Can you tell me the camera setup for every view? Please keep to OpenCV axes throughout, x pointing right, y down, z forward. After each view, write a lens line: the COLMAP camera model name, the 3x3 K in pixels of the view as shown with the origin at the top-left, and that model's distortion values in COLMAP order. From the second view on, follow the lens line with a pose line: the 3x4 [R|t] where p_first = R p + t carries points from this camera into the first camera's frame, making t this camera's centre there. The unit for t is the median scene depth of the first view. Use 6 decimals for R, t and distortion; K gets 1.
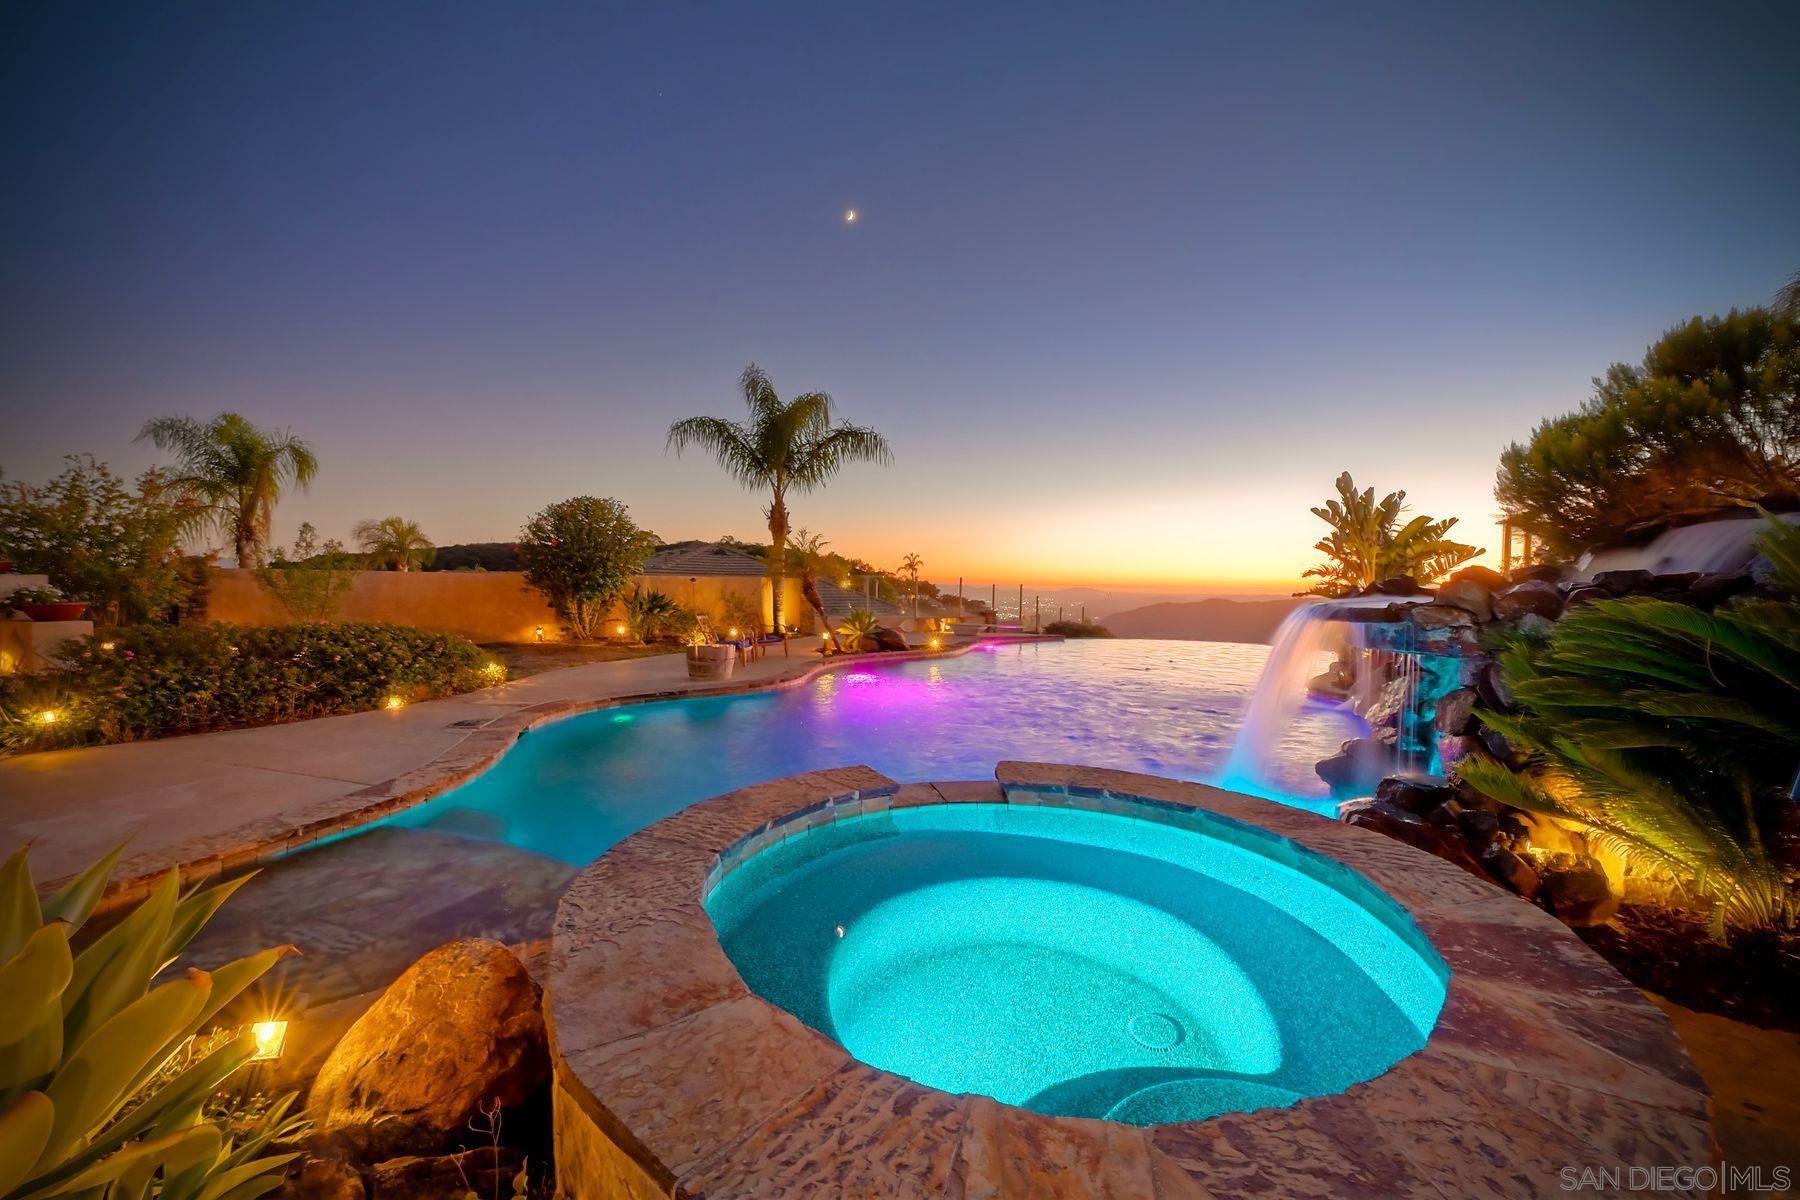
lens RADIAL K [[720.7, 0, 900.0], [0, 720.7, 600.0], [0, 0, 1]] dist [0.000470, 0.000109]
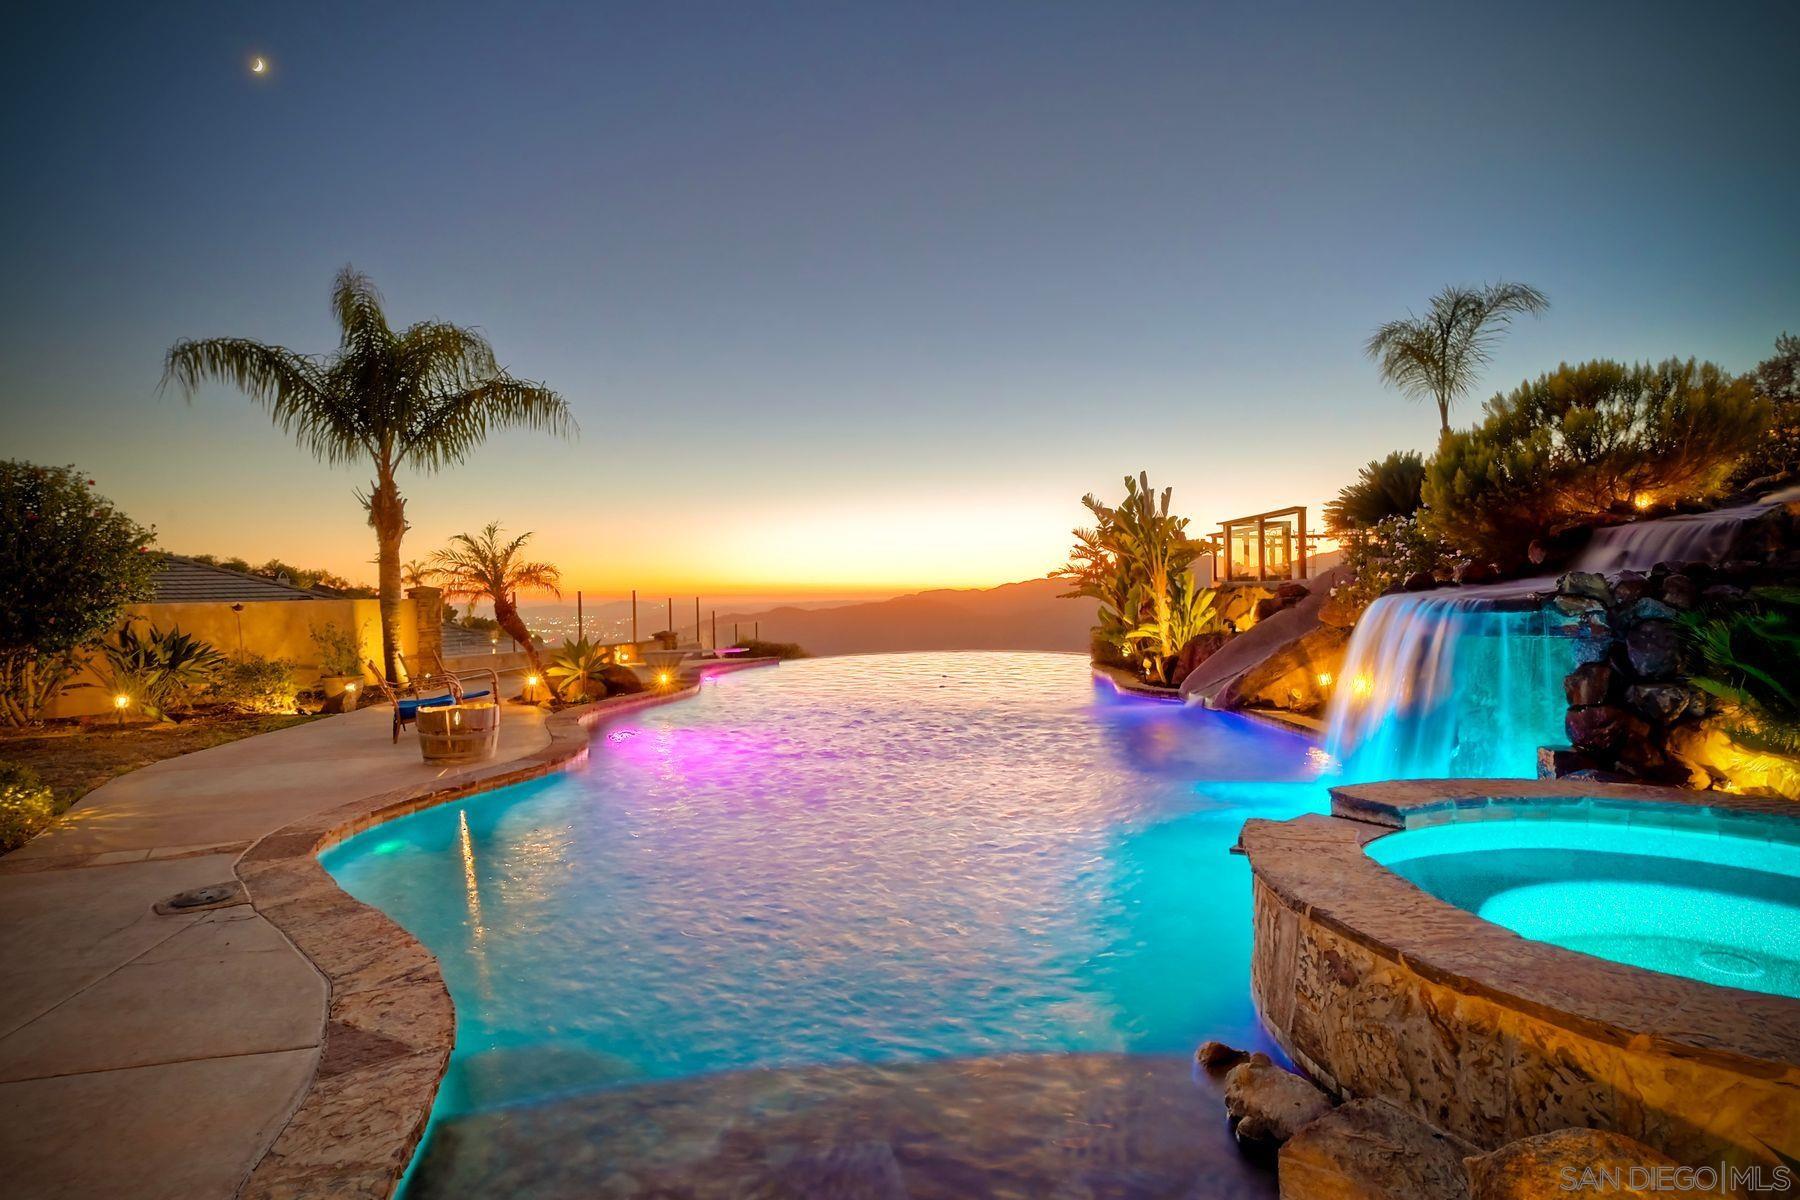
lens RADIAL K [[886.5, 0, 900.0], [0, 886.5, 600.0], [0, 0, 1]] dist [-0.012786, -0.000154]
pose [[0.848024, -0.037490, 0.528630, -0.209987], [0.046330, 0.998920, -0.003479, -0.006639], [-0.527929, 0.027441, 0.848845, 0.086941]]
